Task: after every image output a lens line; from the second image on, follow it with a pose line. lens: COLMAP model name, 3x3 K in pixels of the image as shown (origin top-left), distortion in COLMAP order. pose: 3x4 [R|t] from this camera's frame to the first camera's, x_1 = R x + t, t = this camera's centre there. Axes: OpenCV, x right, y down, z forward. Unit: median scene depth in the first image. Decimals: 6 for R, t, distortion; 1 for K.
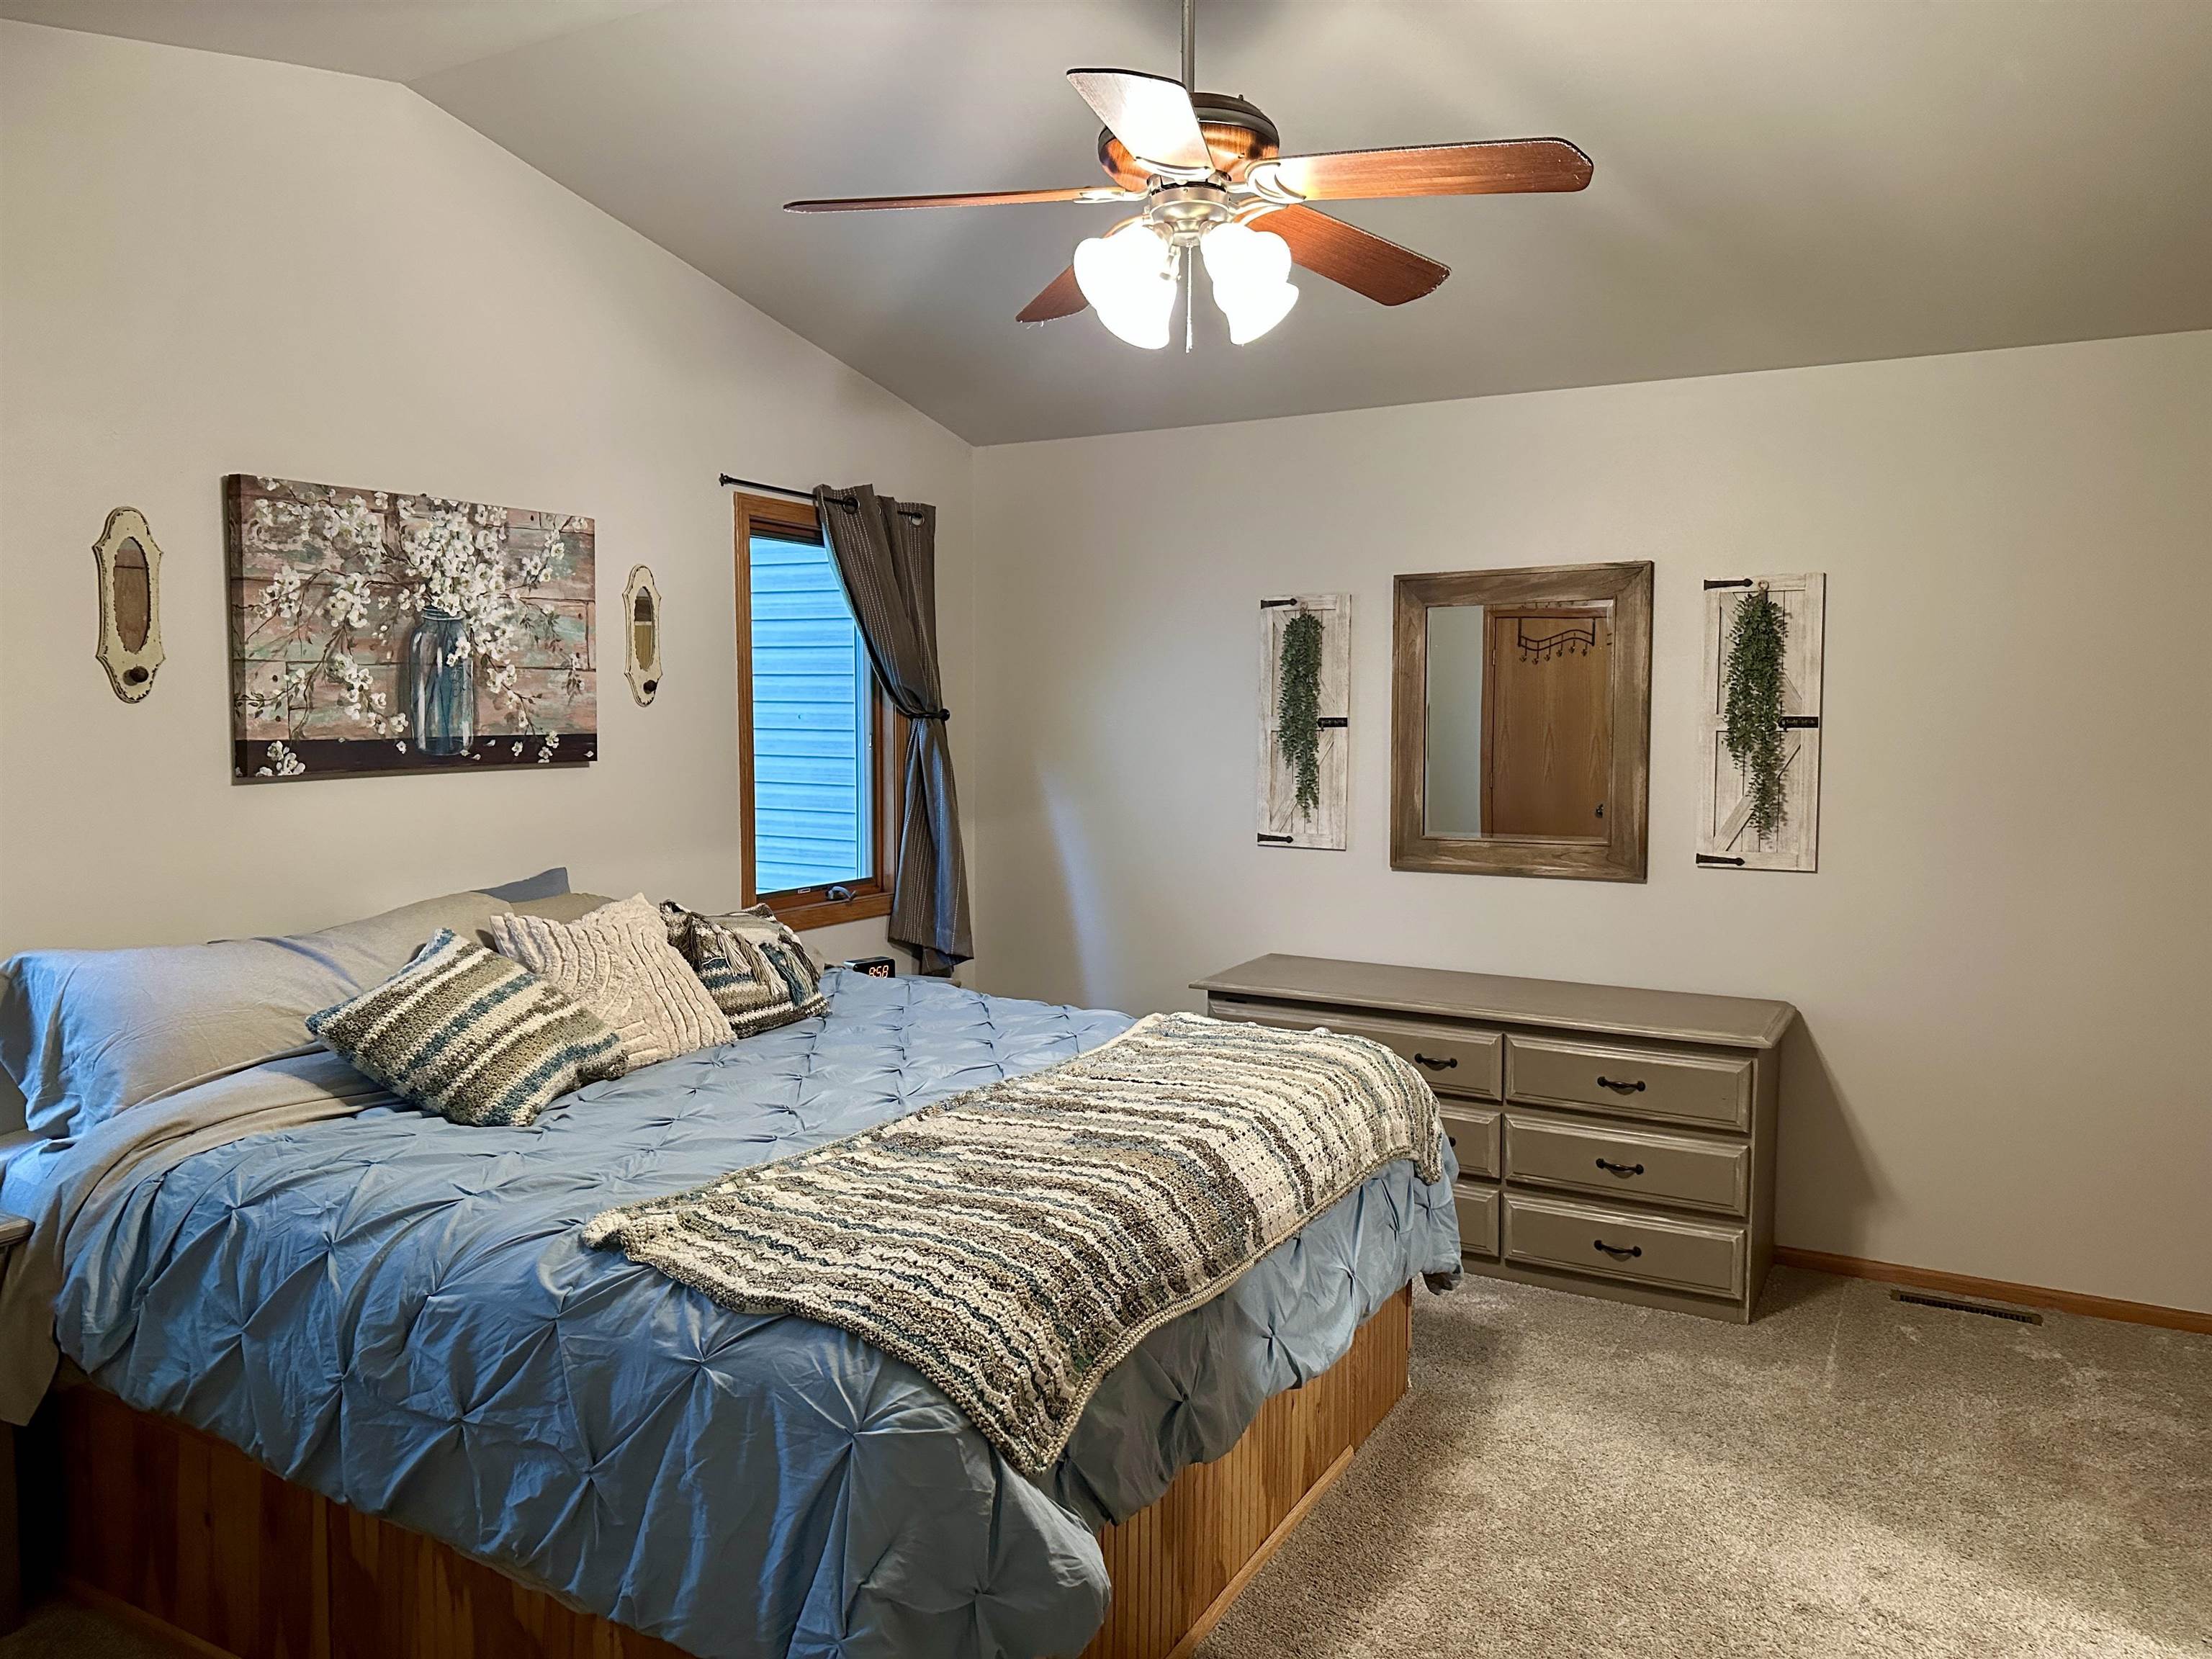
lens RADIAL K [[1539.2, 0, 1109.5], [0, 1539.2, 817.4], [0, 0, 1]] dist [0.093910, -0.104286]
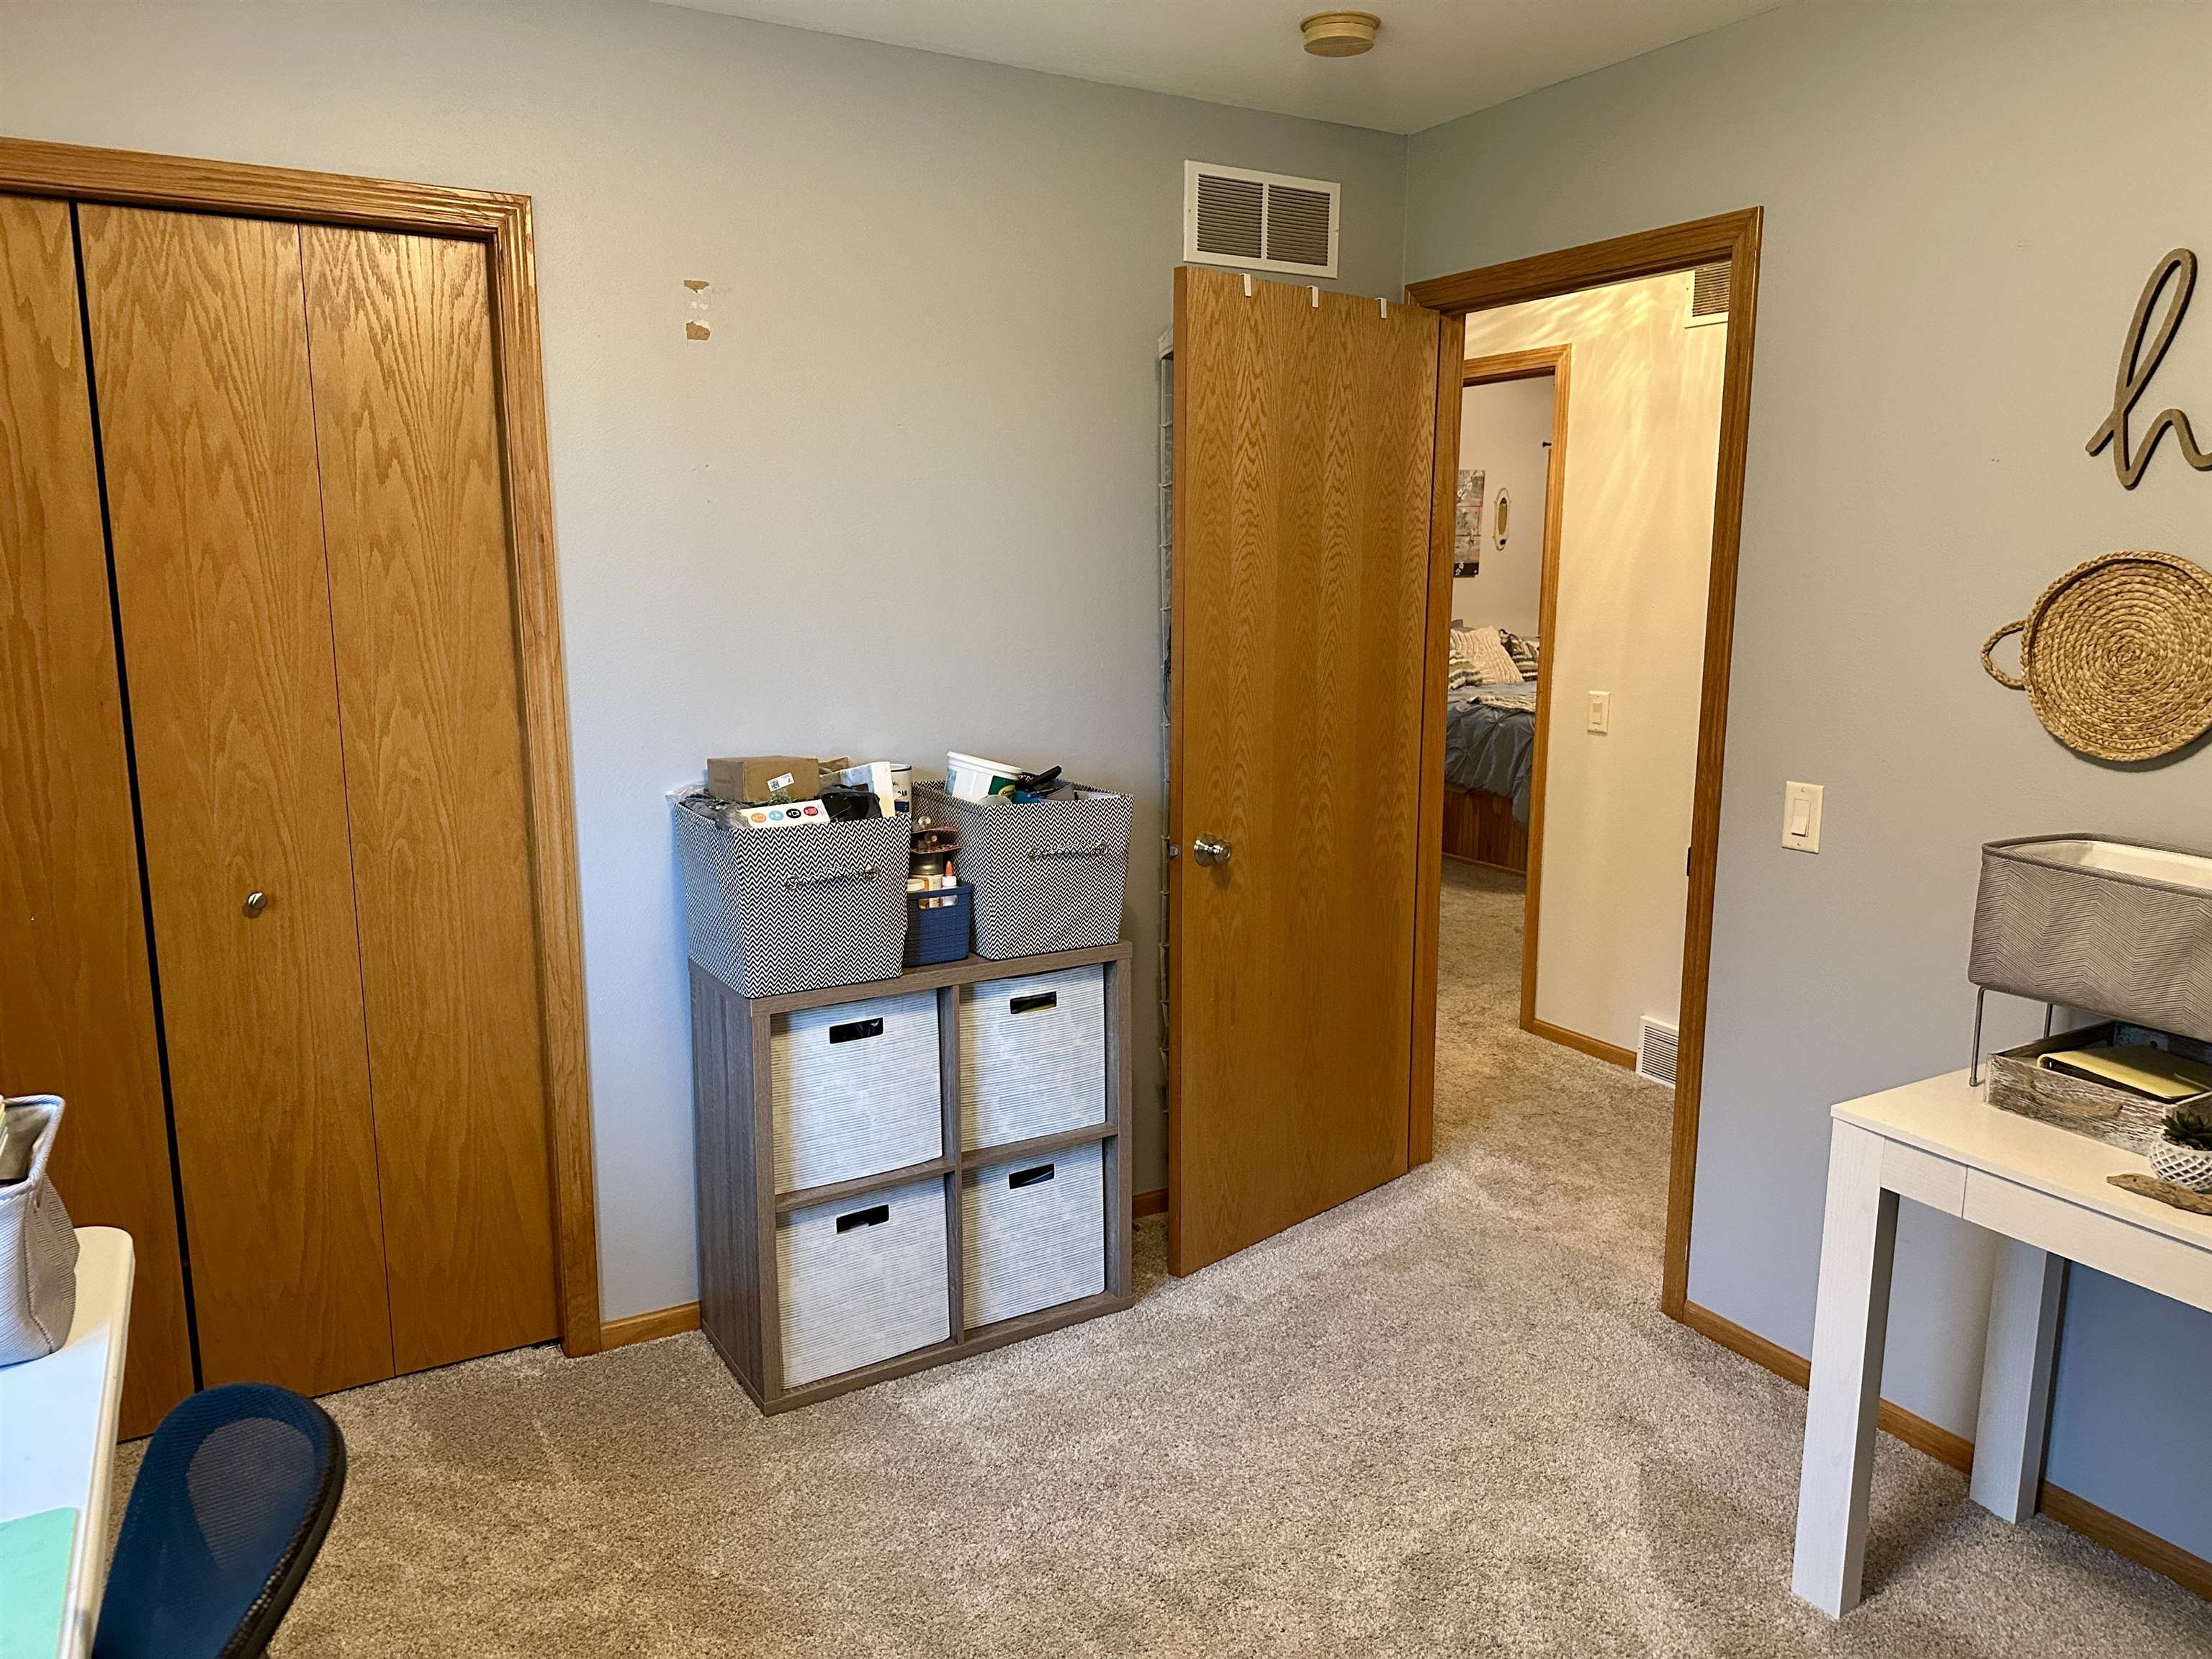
lens RADIAL K [[1539.2, 0, 1109.5], [0, 1539.2, 817.4], [0, 0, 1]] dist [0.093910, -0.104286]
pose [[0.855648, 0.091611, -0.509387, 0.561017], [-0.040366, 0.993024, 0.110785, 0.121537], [0.515982, -0.074231, 0.853377, -1.755053]]
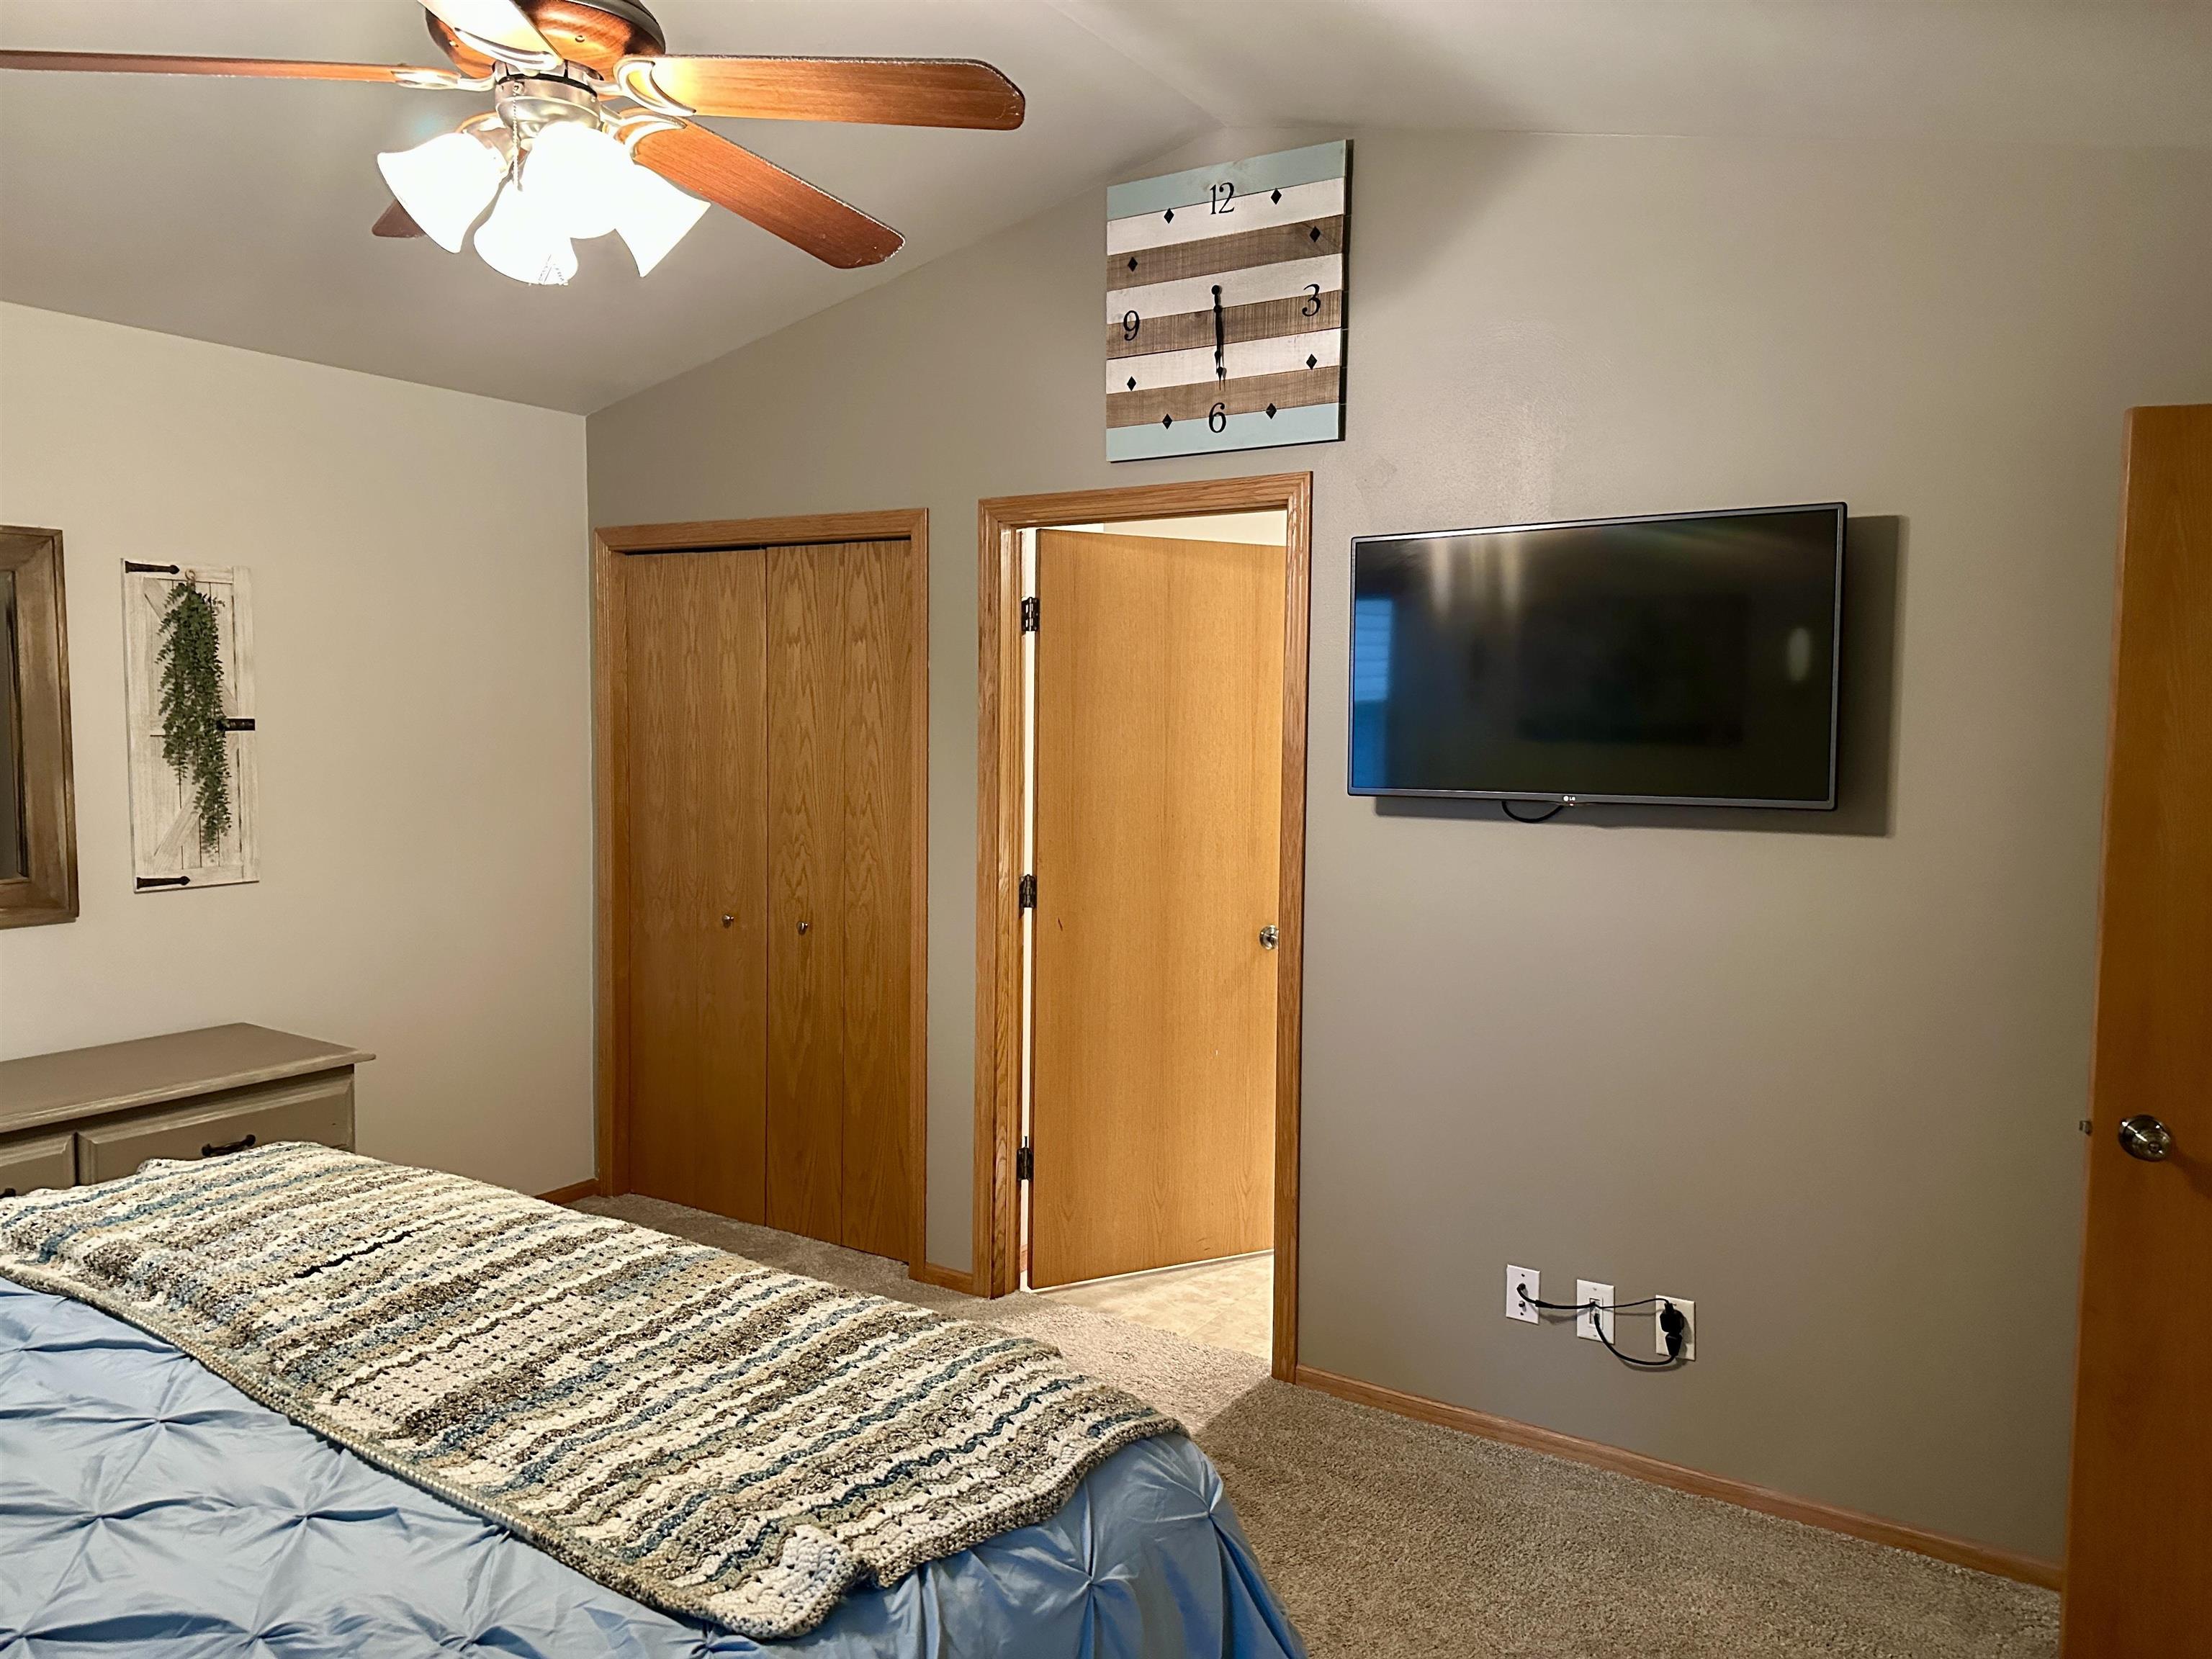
lens RADIAL K [[1539.2, 0, 1109.5], [0, 1539.2, 817.4], [0, 0, 1]] dist [0.093910, -0.104286]
pose [[0.080522, -0.078068, 0.993691, -0.742619], [0.056171, 0.995699, 0.073674, -0.073547], [-0.995169, 0.049885, 0.084561, 0.647691]]
